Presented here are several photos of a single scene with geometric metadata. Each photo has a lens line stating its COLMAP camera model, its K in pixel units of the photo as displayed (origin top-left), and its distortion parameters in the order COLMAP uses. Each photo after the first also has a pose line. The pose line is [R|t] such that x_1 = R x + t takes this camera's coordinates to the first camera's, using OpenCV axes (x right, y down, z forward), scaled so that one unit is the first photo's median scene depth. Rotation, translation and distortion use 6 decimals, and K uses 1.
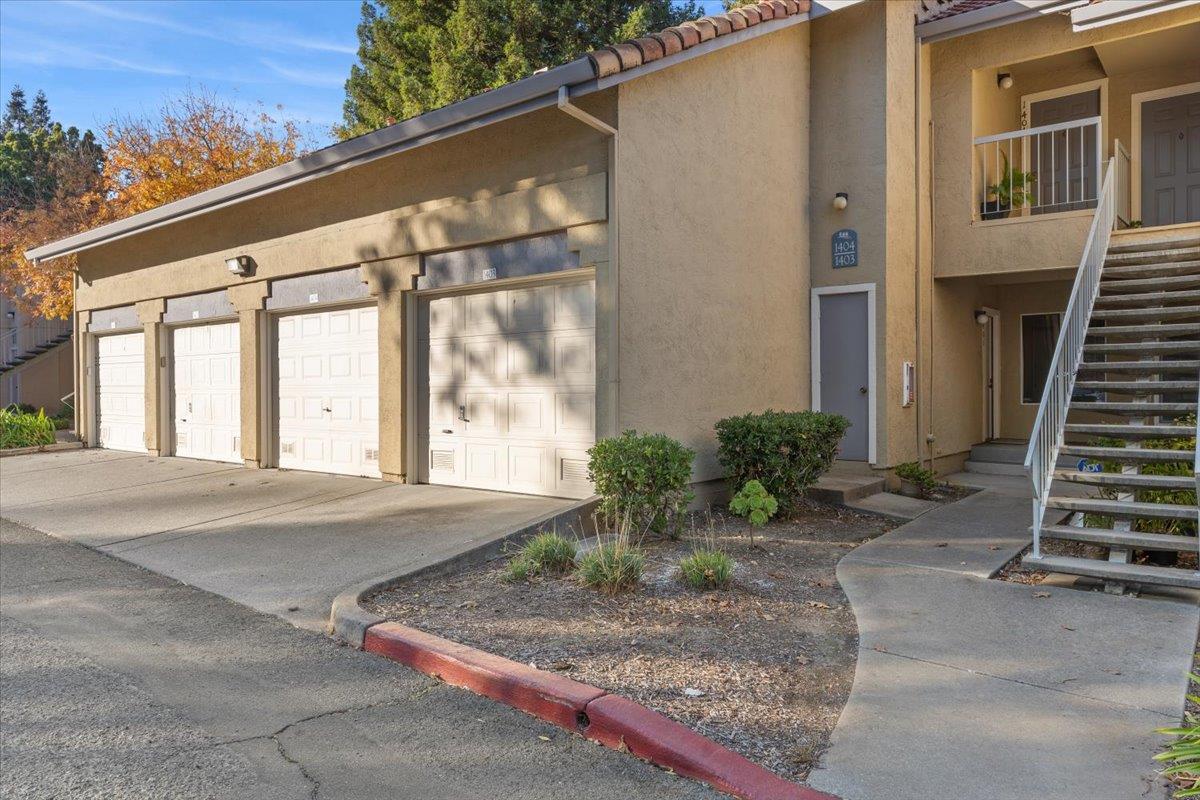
lens RADIAL K [[839.1, 0, 593.4], [0, 839.1, 402.7], [0, 0, 1]] dist [0.004720, 0.004491]
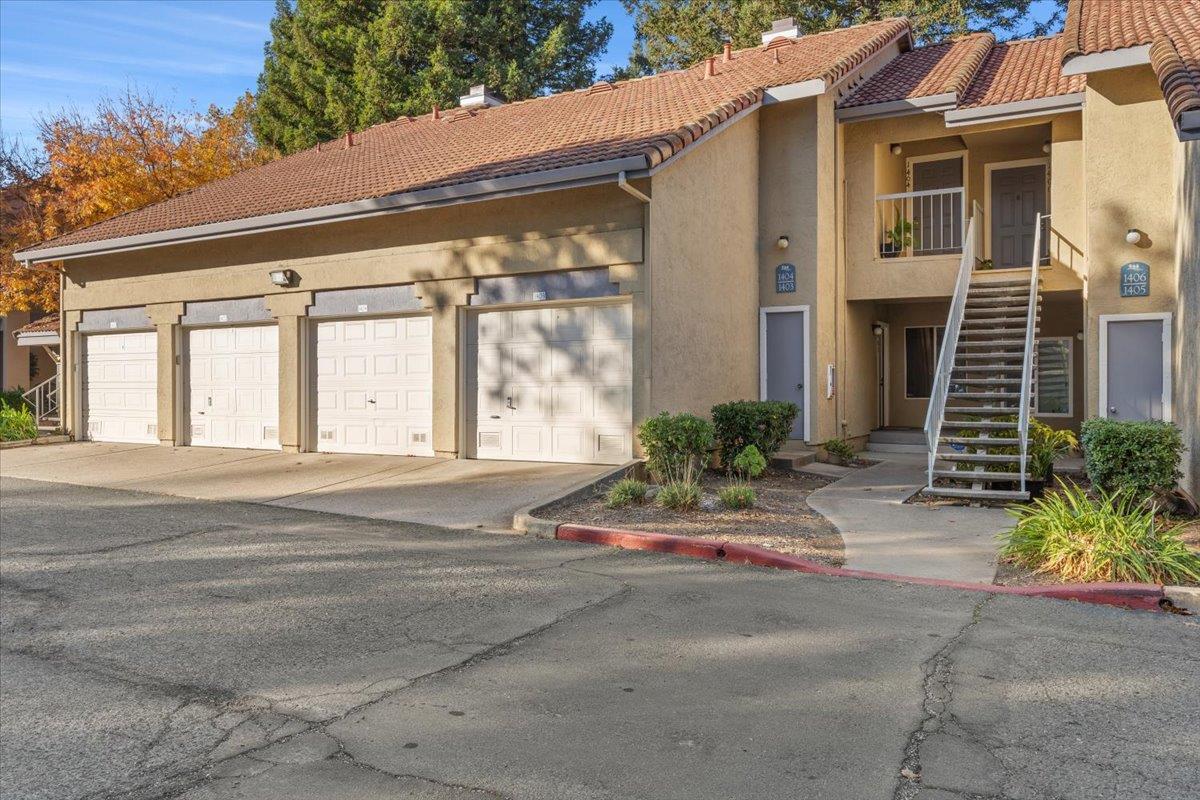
lens RADIAL K [[905.7, 0, 606.5], [0, 905.7, 405.8], [0, 0, 1]] dist [0.006883, 0.005135]
pose [[0.984994, -0.001100, 0.172587, -0.229292], [0.000989, 0.999999, 0.000734, 0.015345], [-0.172587, -0.000552, 0.984994, -0.359626]]
